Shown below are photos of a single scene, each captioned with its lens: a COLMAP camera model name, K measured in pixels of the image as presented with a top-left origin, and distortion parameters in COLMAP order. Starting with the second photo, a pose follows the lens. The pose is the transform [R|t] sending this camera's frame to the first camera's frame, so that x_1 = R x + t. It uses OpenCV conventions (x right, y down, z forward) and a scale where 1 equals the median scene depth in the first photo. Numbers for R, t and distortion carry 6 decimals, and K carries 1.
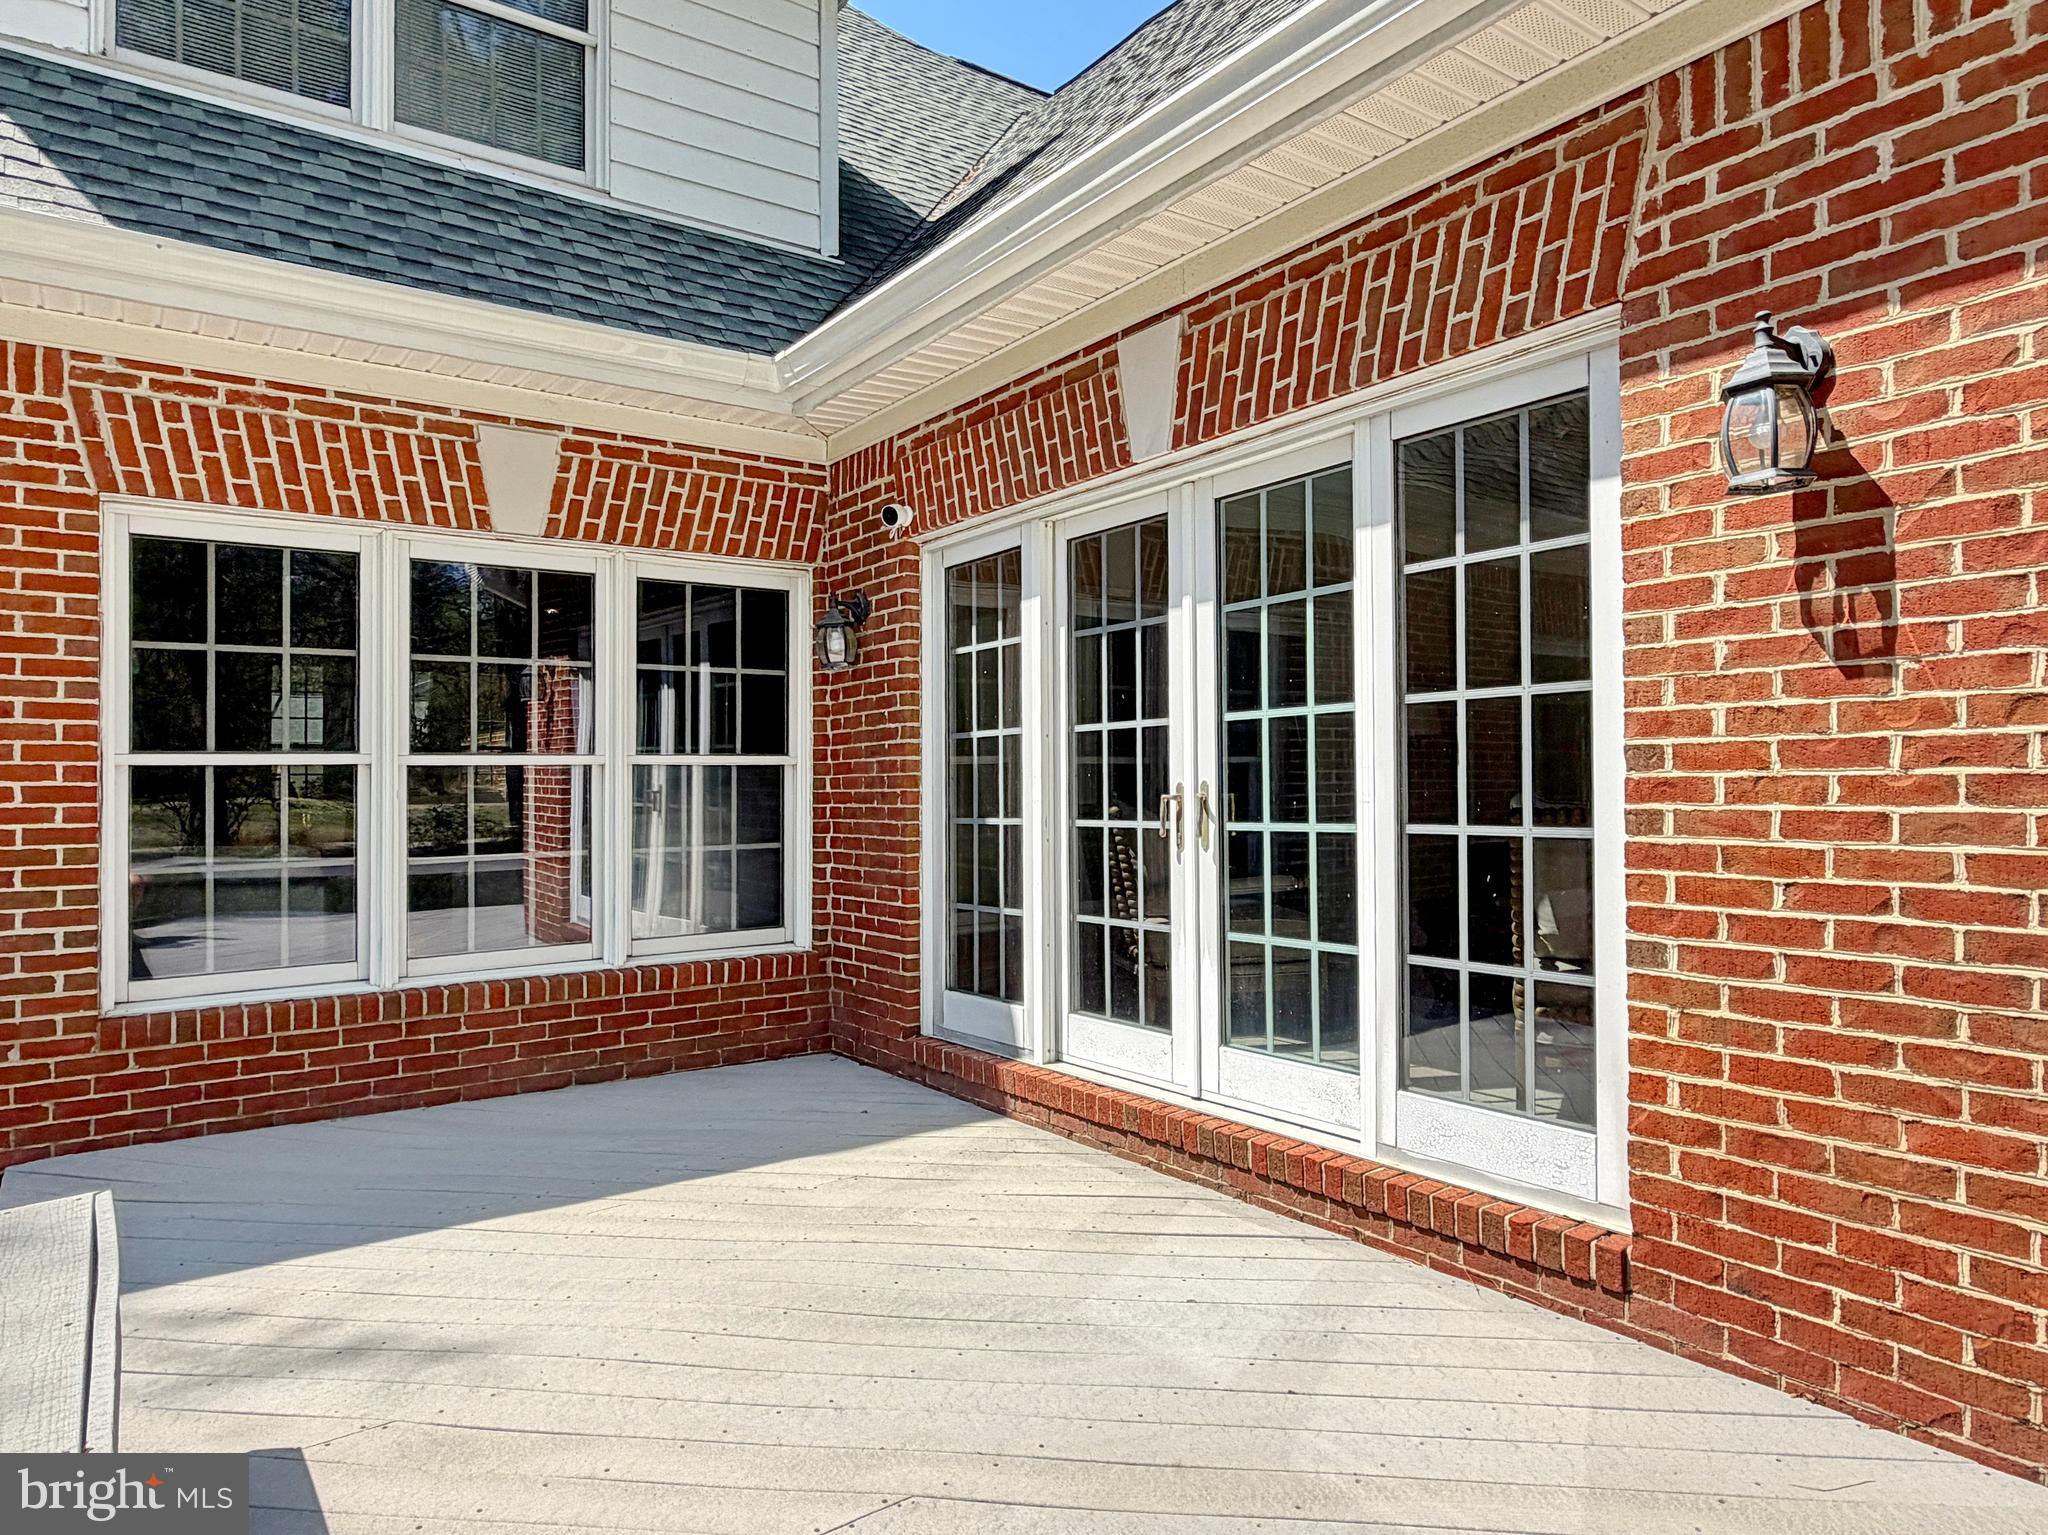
lens RADIAL K [[1278.2, 0, 1013.8], [0, 1278.2, 770.9], [0, 0, 1]] dist [0.003097, -0.008760]
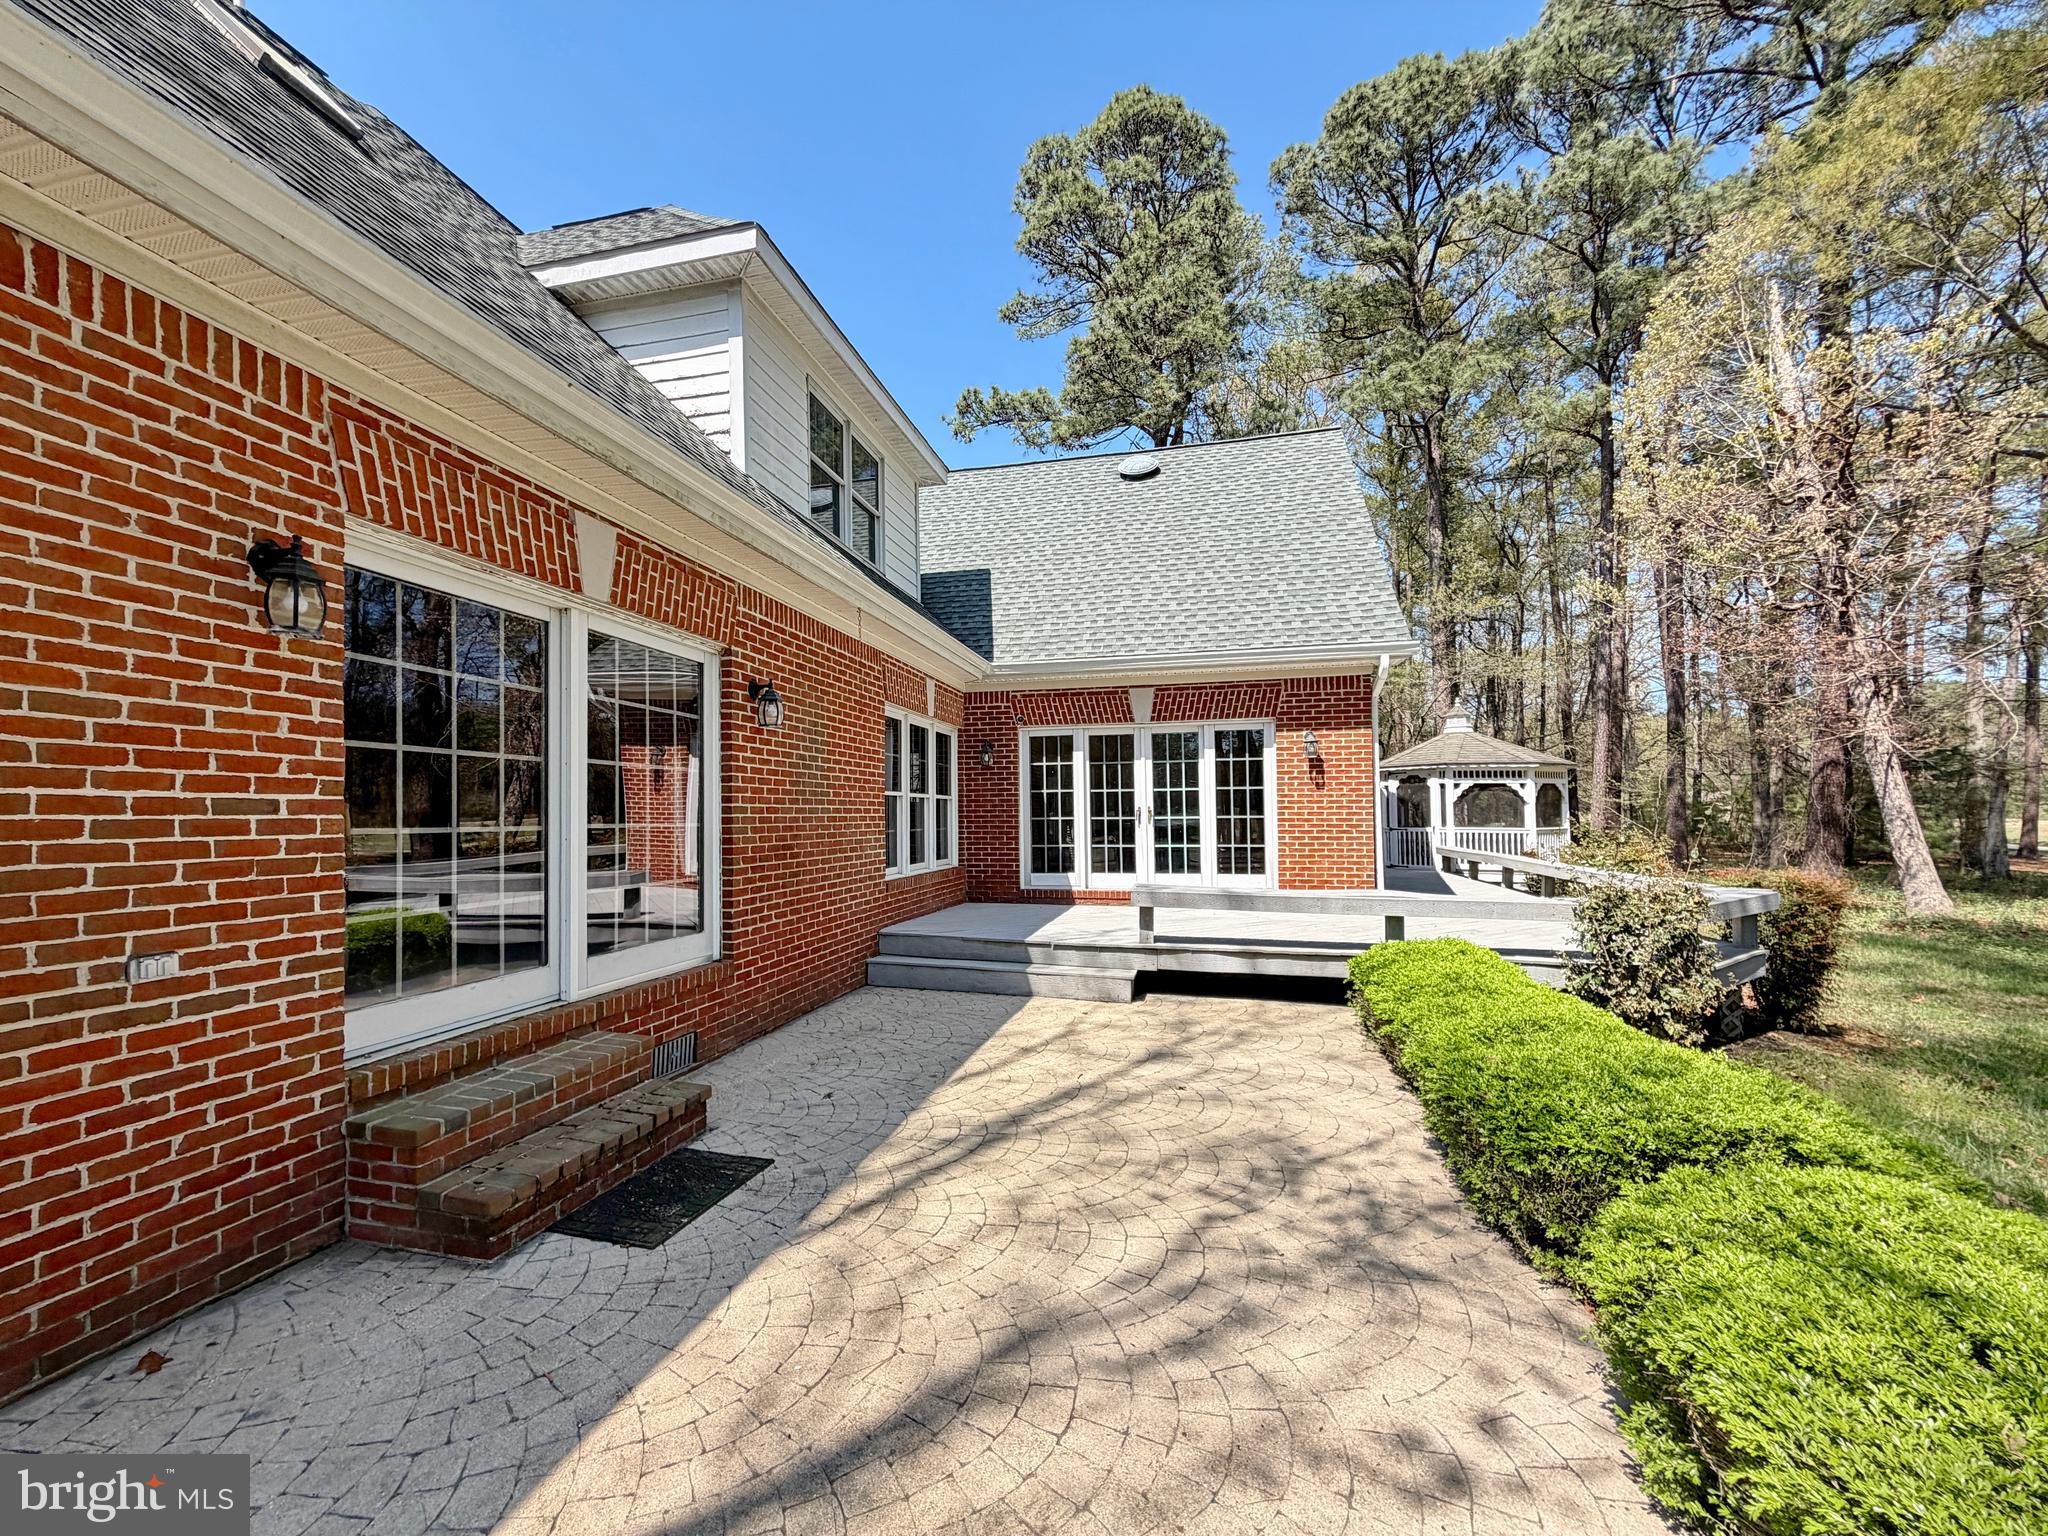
lens RADIAL K [[825.8, 0, 1015.3], [0, 825.8, 761.8], [0, 0, 1]] dist [0.001889, -0.000538]
pose [[0.760755, 0.051411, 0.647000, -1.618299], [-0.013687, 0.997907, -0.063200, 0.034017], [-0.648895, 0.039224, 0.759867, -0.576260]]
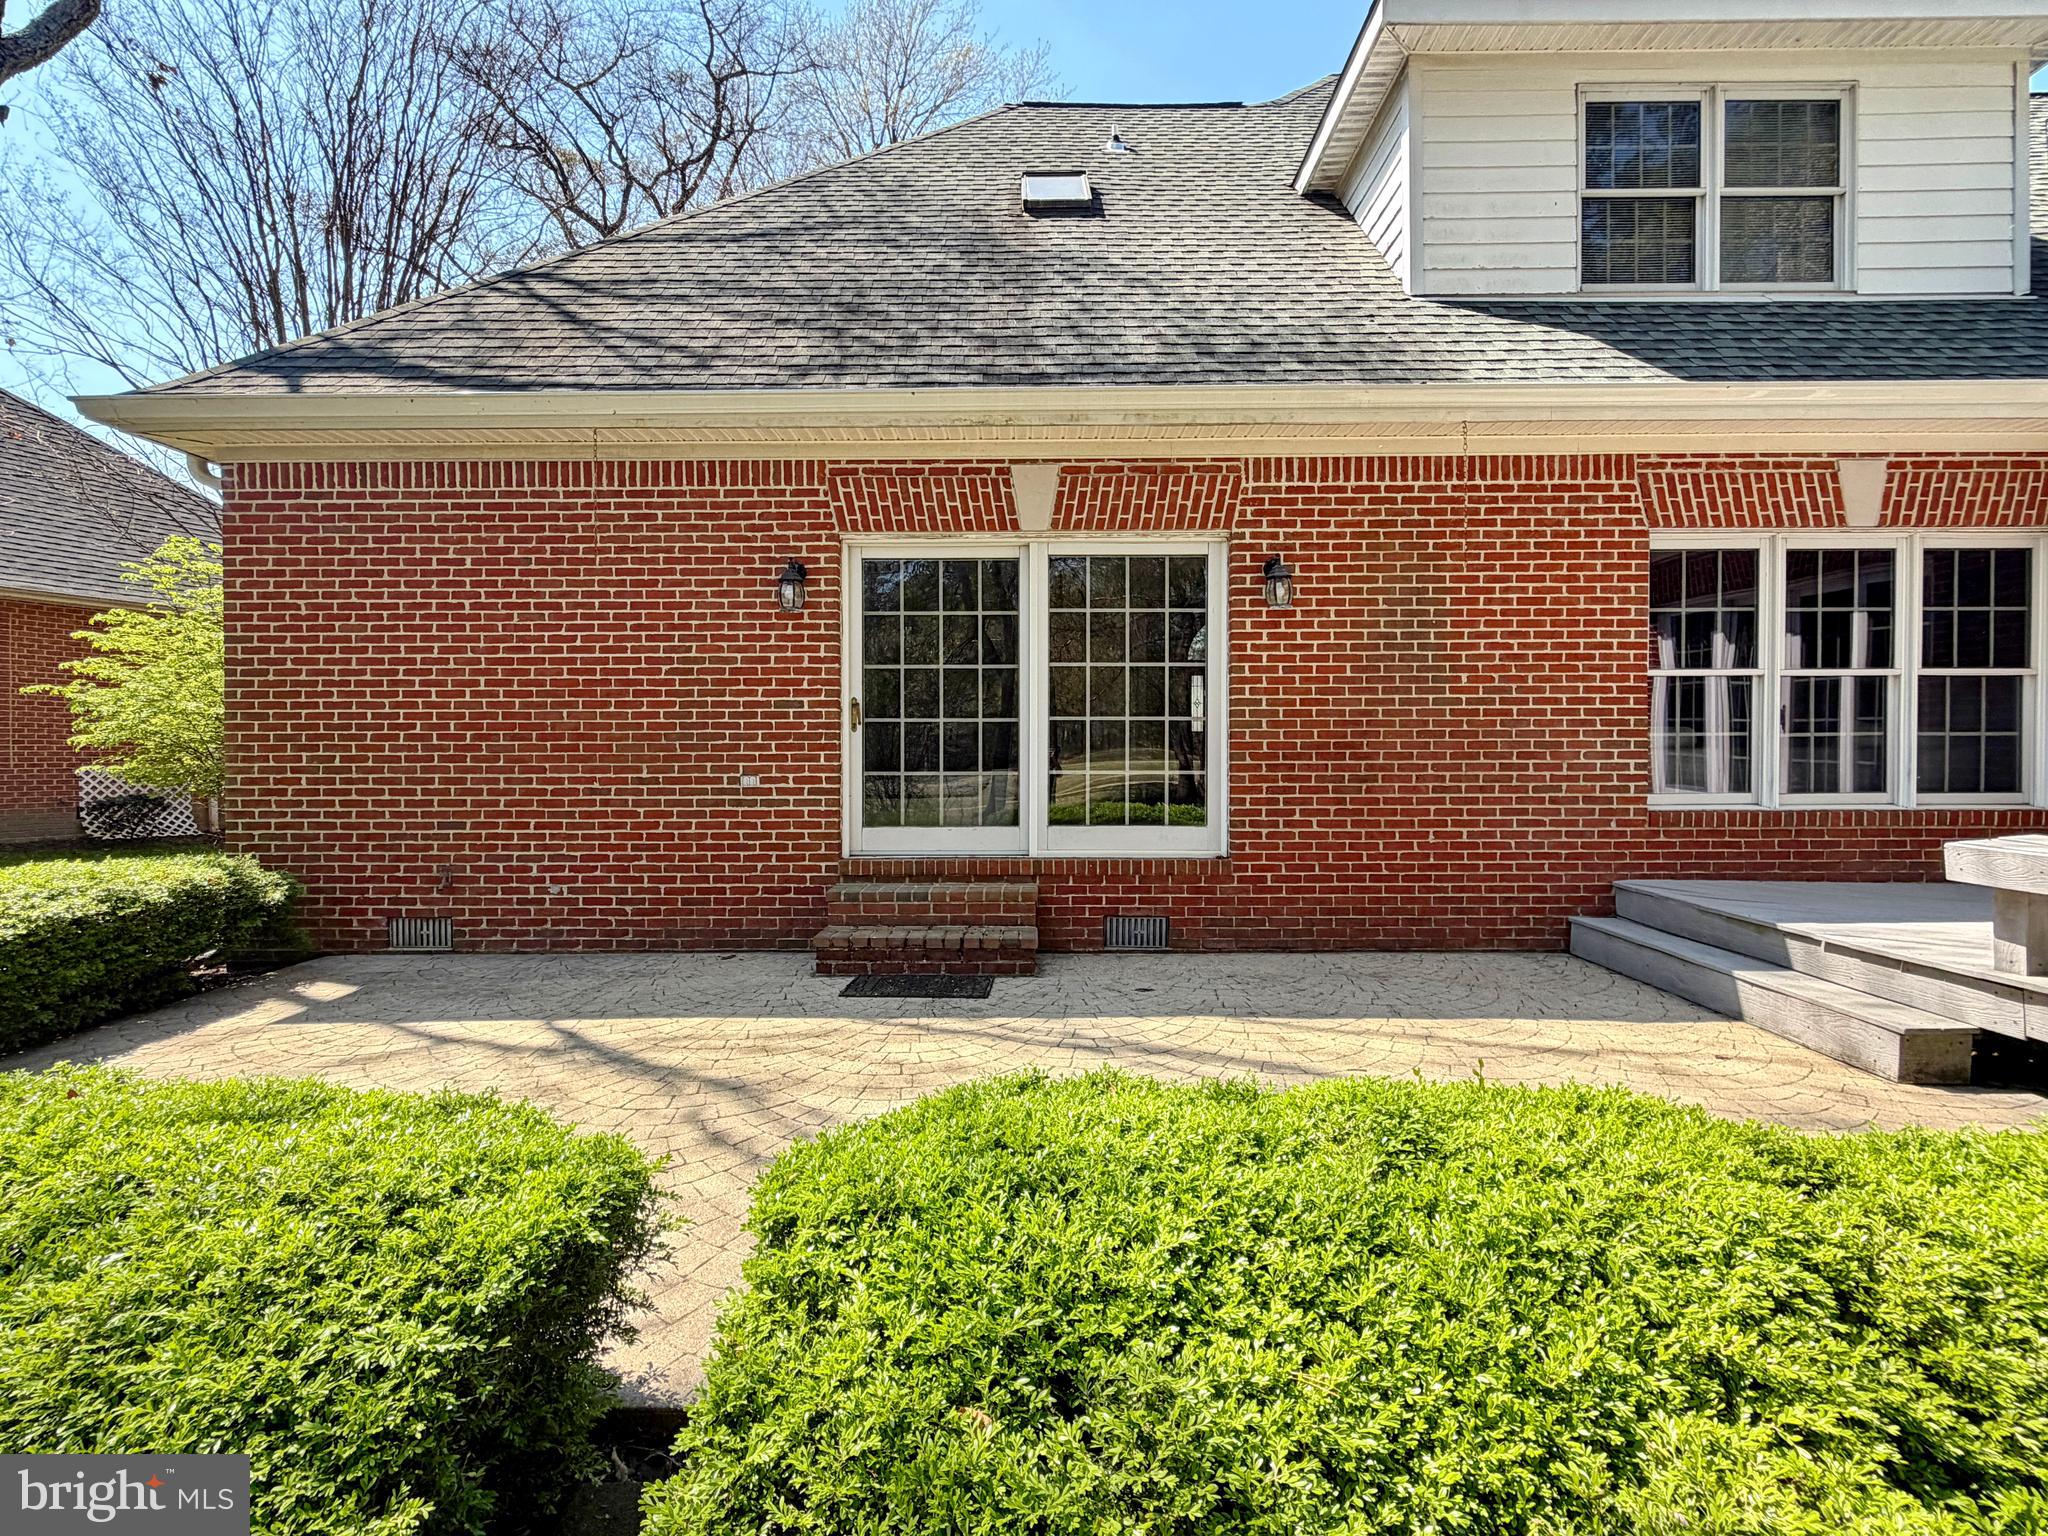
lens RADIAL K [[990.3, 0, 1024.2], [0, 990.3, 756.7], [0, 0, 1]] dist [0.000290, -0.002531]
pose [[0.800164, 0.009455, -0.599707, -0.541480], [-0.000046, 0.999877, 0.015703, 0.087809], [0.599781, -0.012537, 0.800066, -0.666737]]
